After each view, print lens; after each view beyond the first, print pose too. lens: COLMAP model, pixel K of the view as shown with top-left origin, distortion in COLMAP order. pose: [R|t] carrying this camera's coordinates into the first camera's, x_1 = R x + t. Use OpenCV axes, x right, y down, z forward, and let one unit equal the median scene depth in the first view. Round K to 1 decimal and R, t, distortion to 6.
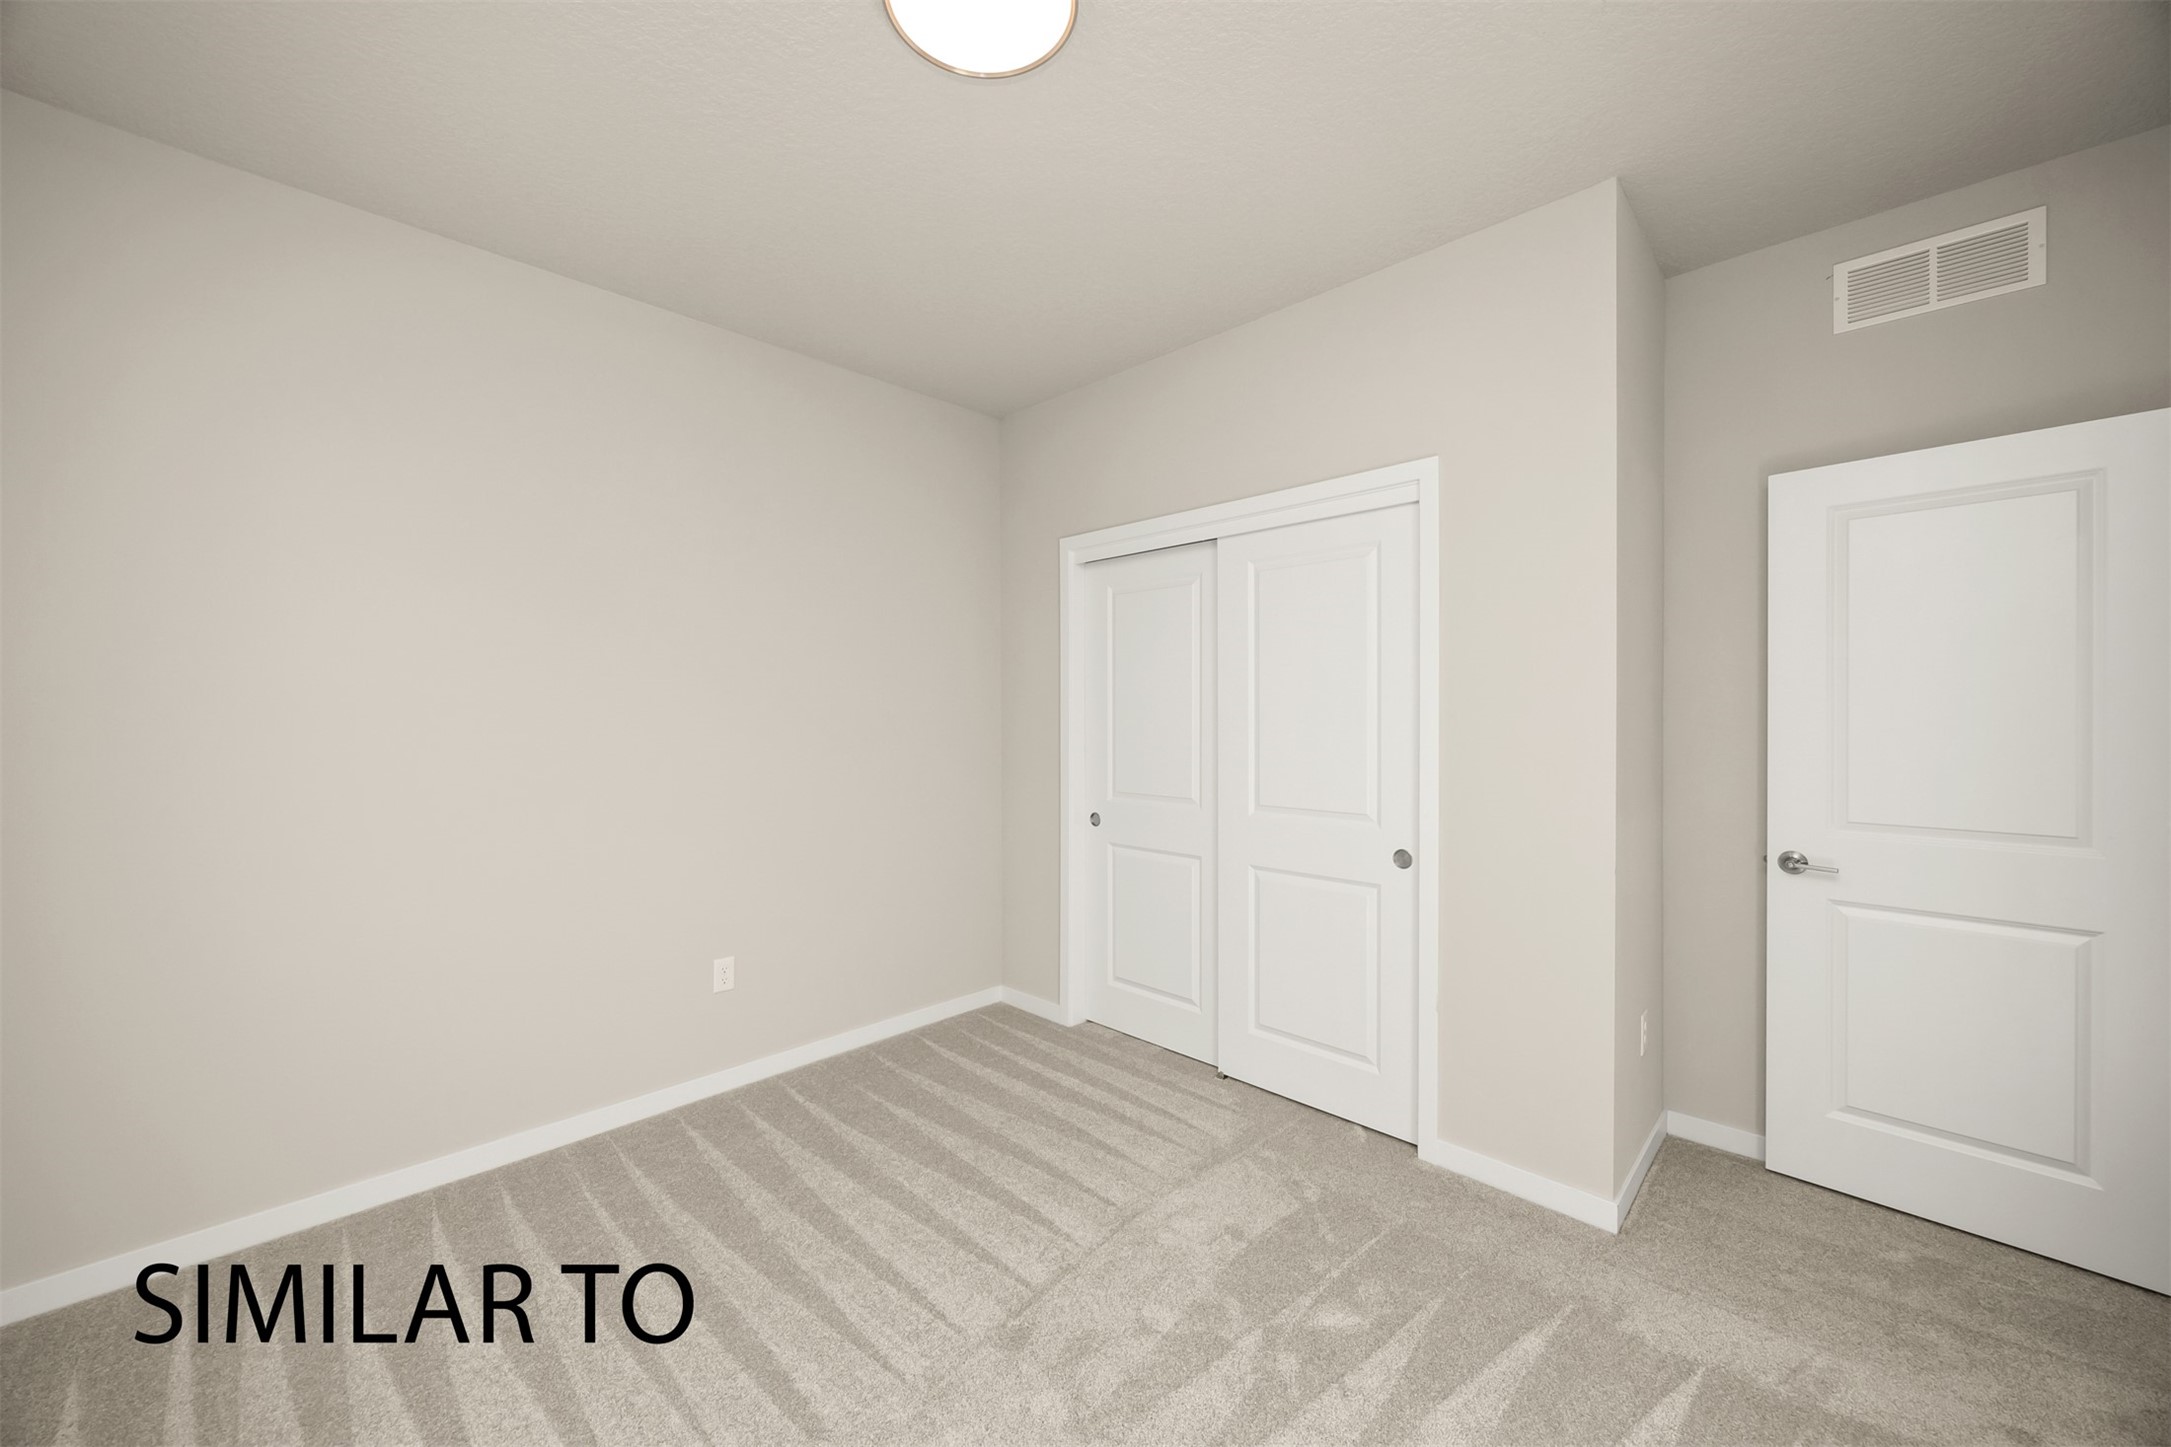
lens RADIAL K [[823.6, 0, 1075.8], [0, 823.6, 721.9], [0, 0, 1]] dist [-0.001263, -0.000050]
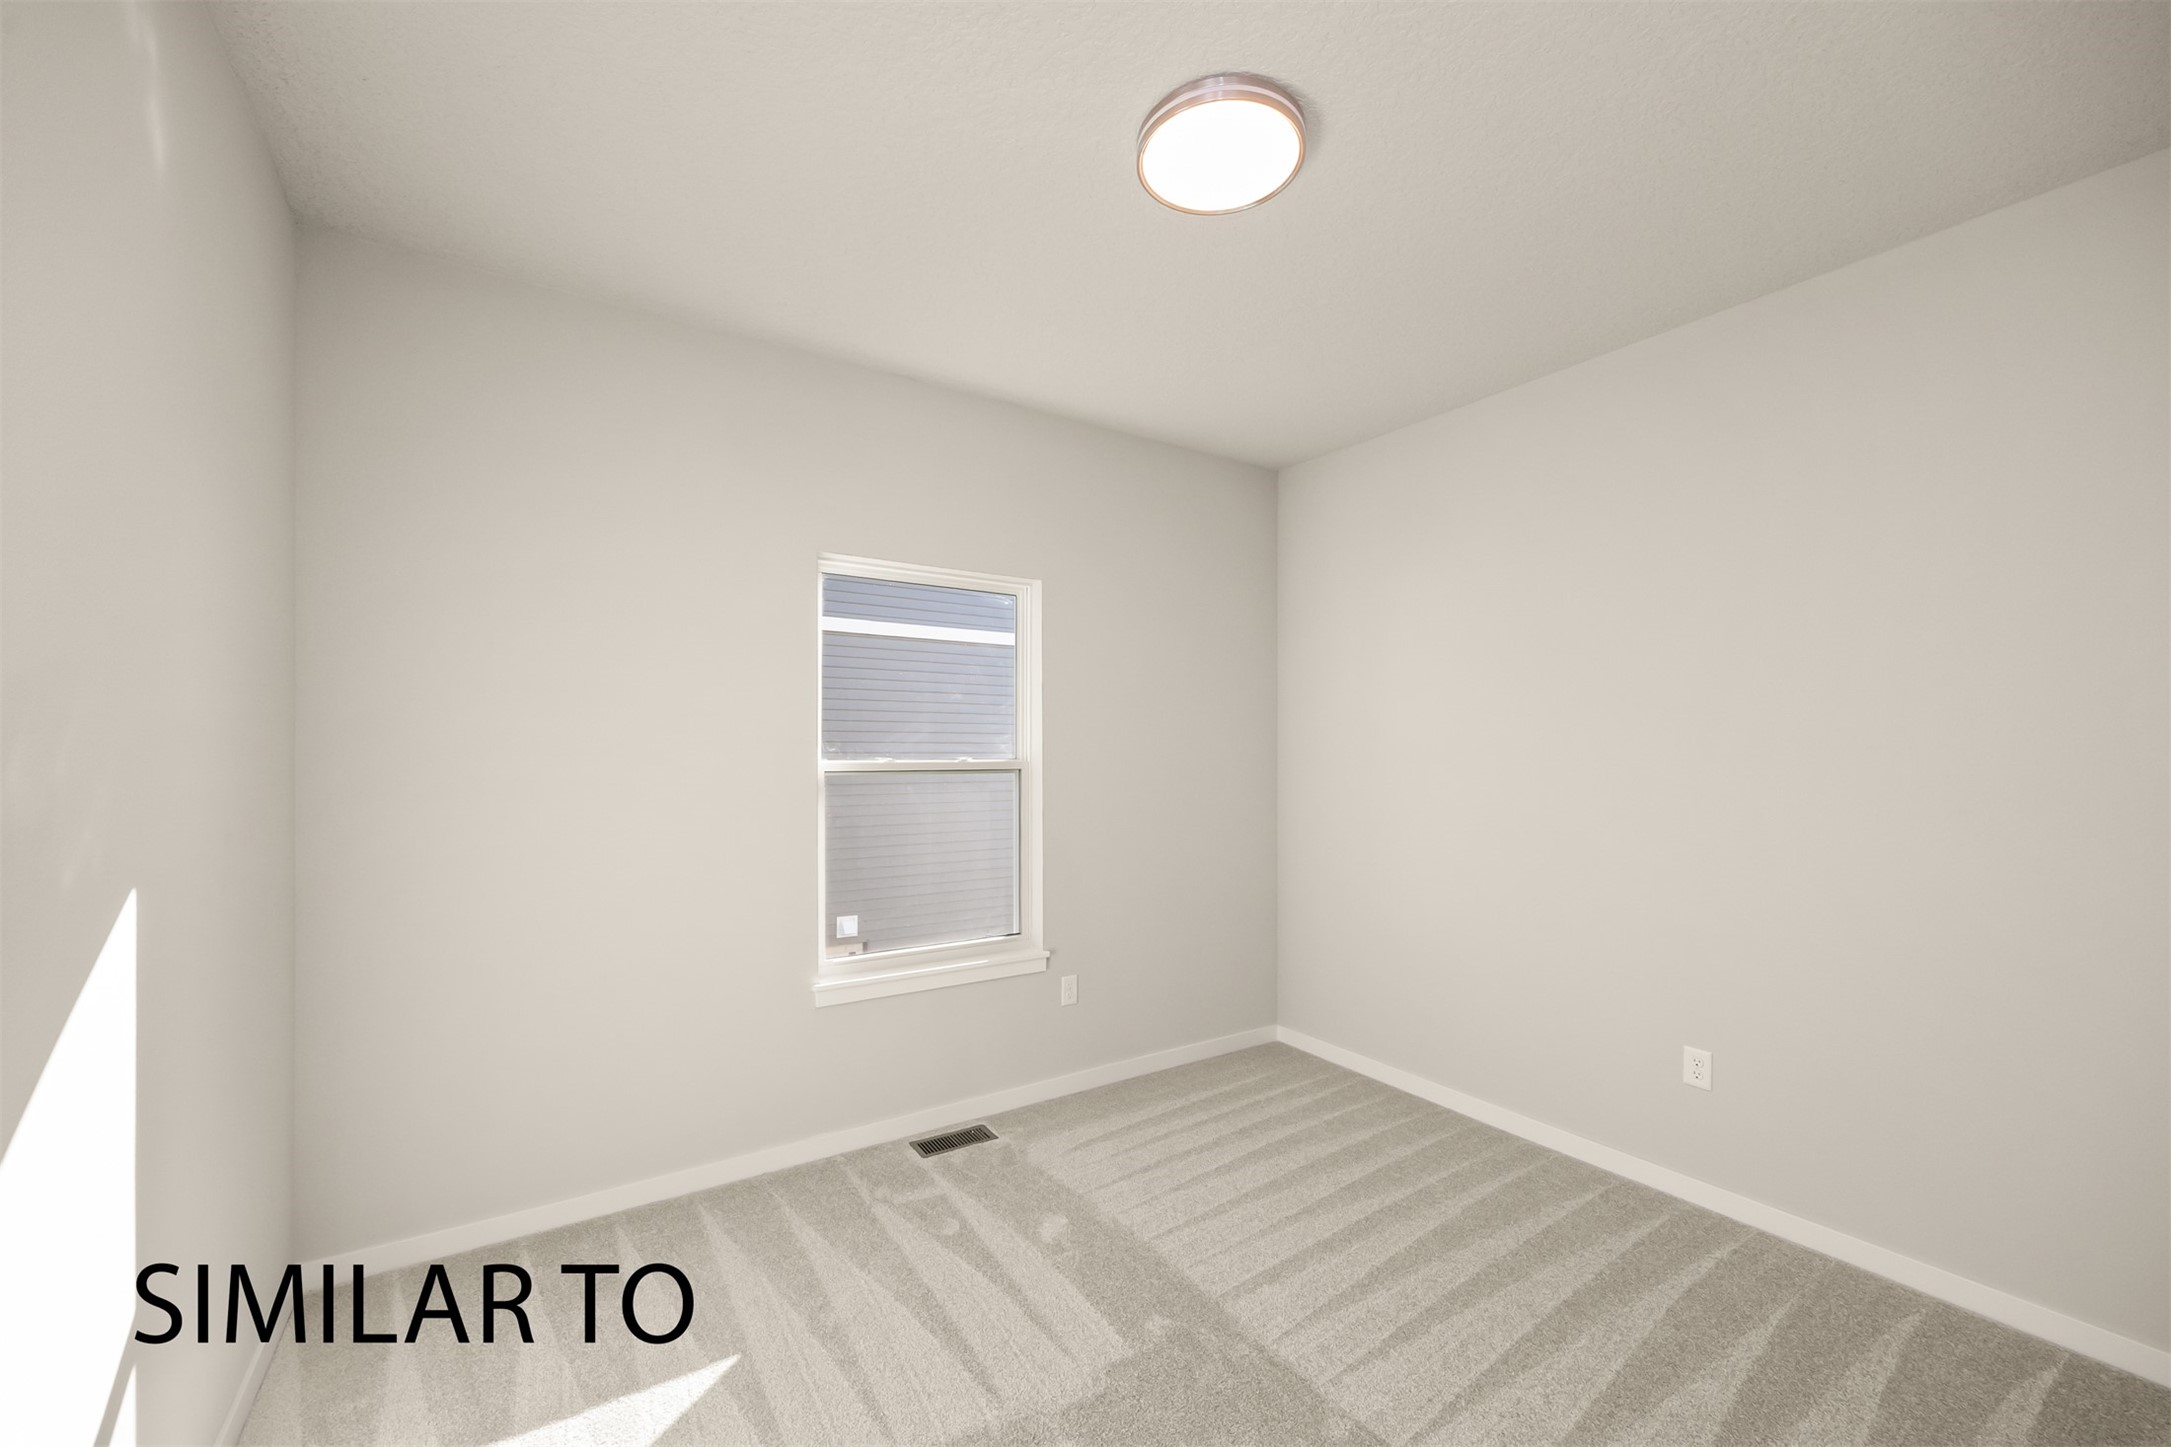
lens RADIAL K [[840.6, 0, 1076.9], [0, 840.6, 727.6], [0, 0, 1]] dist [-0.003575, 0.000032]
pose [[-0.222275, -0.025612, -0.974647, 0.671323], [-0.013725, 0.999638, -0.023139, -0.020791], [0.974887, 0.008234, -0.222546, 0.651749]]
